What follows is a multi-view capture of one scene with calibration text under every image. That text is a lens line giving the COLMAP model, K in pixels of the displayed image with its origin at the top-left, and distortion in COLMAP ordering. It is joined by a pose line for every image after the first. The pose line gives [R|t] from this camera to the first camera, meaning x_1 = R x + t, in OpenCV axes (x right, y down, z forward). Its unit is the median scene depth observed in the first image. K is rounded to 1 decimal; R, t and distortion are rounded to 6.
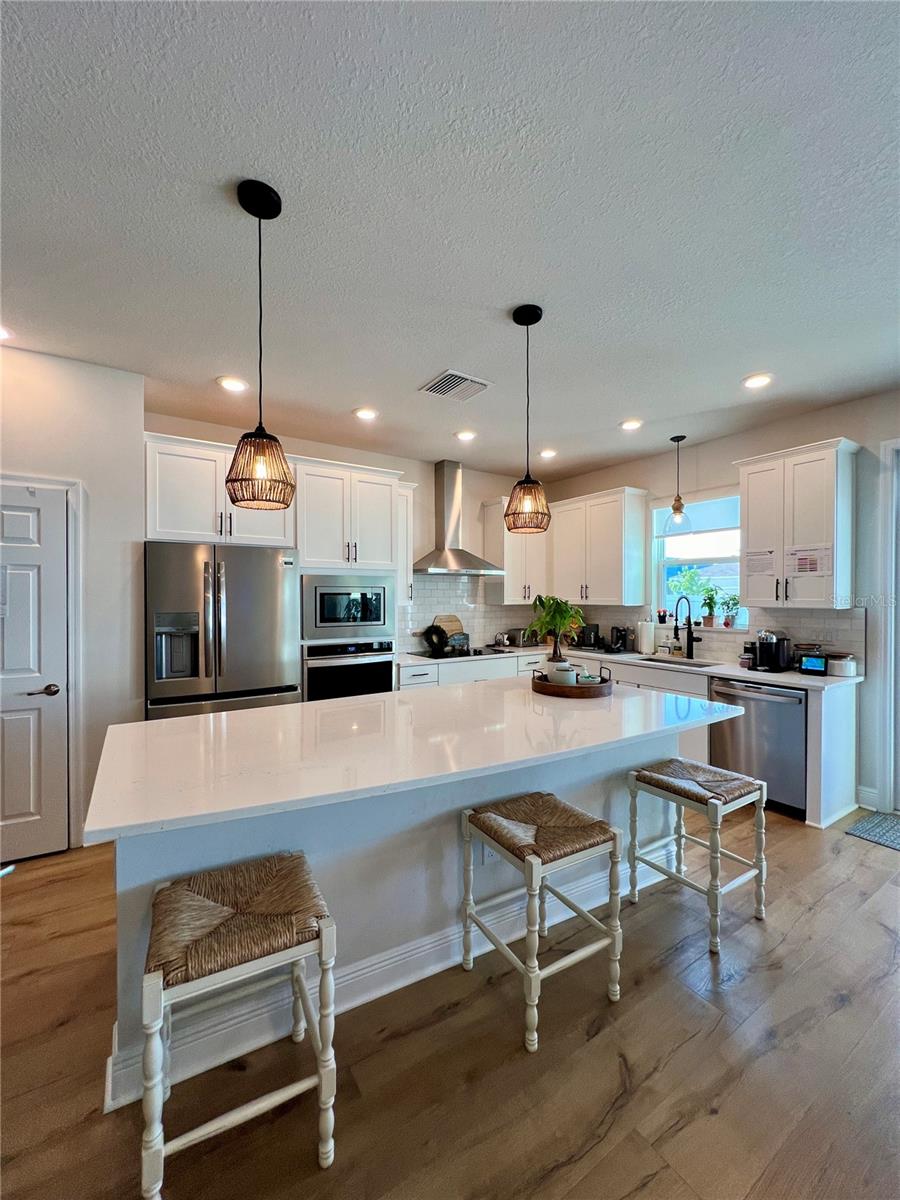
lens RADIAL K [[478.7, 0, 447.8], [0, 478.7, 596.7], [0, 0, 1]] dist [0.001306, -0.000214]
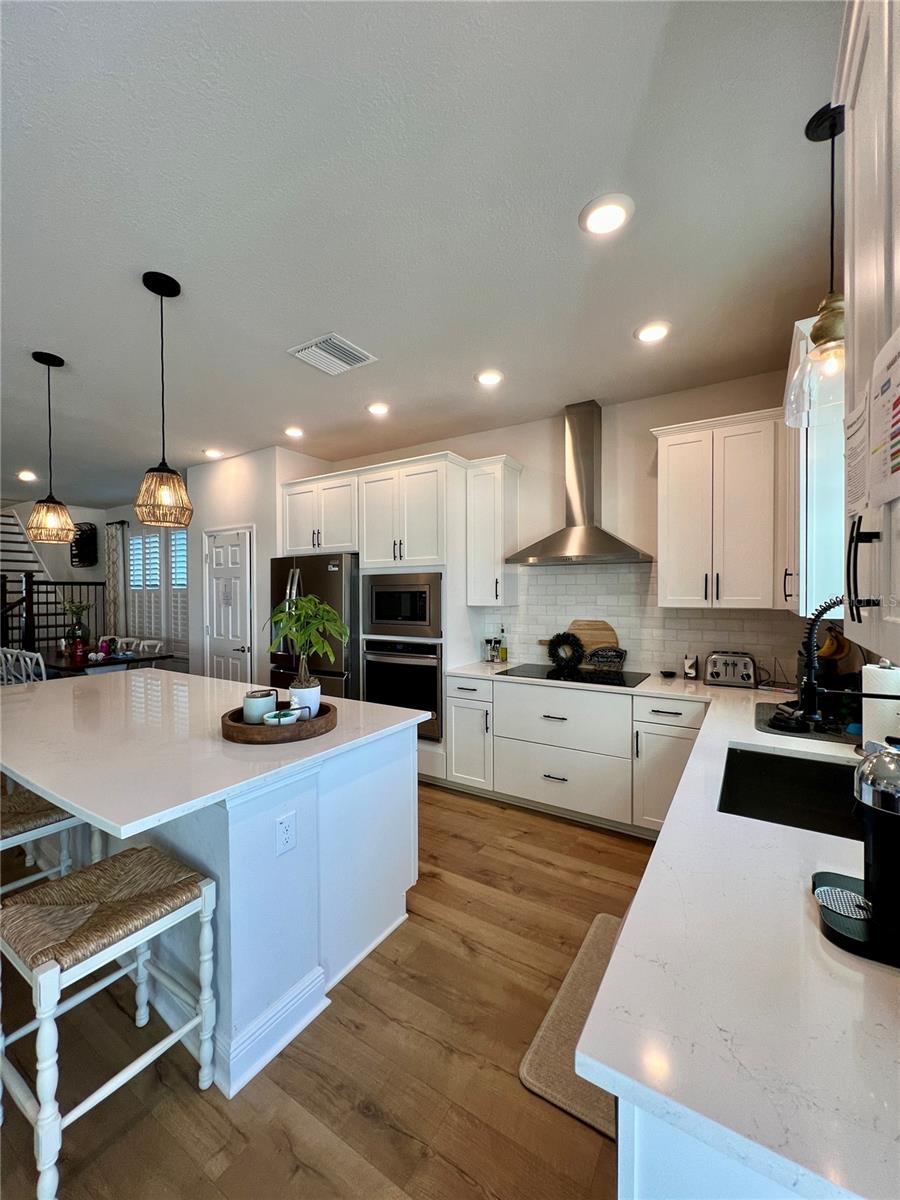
lens RADIAL K [[478.7, 0, 451.2], [0, 478.7, 605.0], [0, 0, 1]] dist [0.001306, -0.000214]
pose [[0.414837, 0.021298, -0.909647, 1.020236], [0.003388, 0.999683, 0.024951, -0.004693], [0.909890, -0.013433, 0.414633, 0.941470]]
